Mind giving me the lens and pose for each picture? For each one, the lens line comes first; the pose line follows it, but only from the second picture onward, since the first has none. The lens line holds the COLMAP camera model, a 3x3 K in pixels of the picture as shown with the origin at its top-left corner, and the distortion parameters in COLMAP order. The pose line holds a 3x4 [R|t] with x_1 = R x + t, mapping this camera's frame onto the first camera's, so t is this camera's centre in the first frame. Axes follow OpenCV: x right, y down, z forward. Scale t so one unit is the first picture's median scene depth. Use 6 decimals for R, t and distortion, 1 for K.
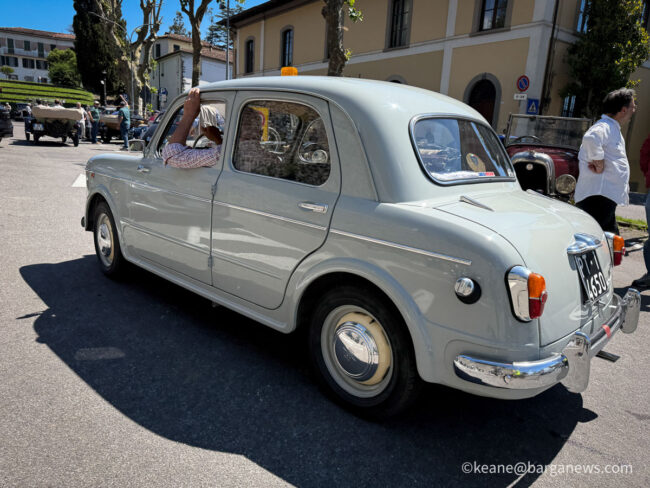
lens RADIAL K [[547.8, 0, 325.0], [0, 547.8, 243.3], [0, 0, 1]] dist [0.007916, 0.007114]
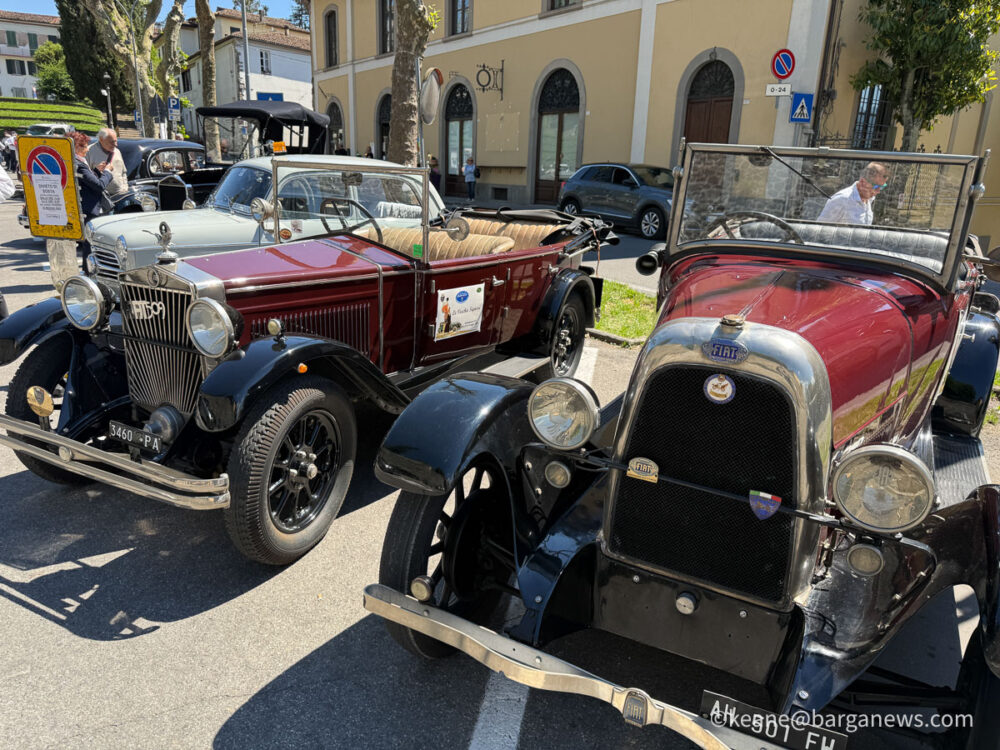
lens RADIAL K [[777.2, 0, 499.2], [0, 777.2, 375.1], [0, 0, 1]] dist [0.003310, 0.001037]
pose [[0.999320, -0.029218, -0.022480, 0.081547], [0.030823, 0.996727, 0.074731, -0.048363], [0.020222, -0.075373, 0.996950, 0.191482]]
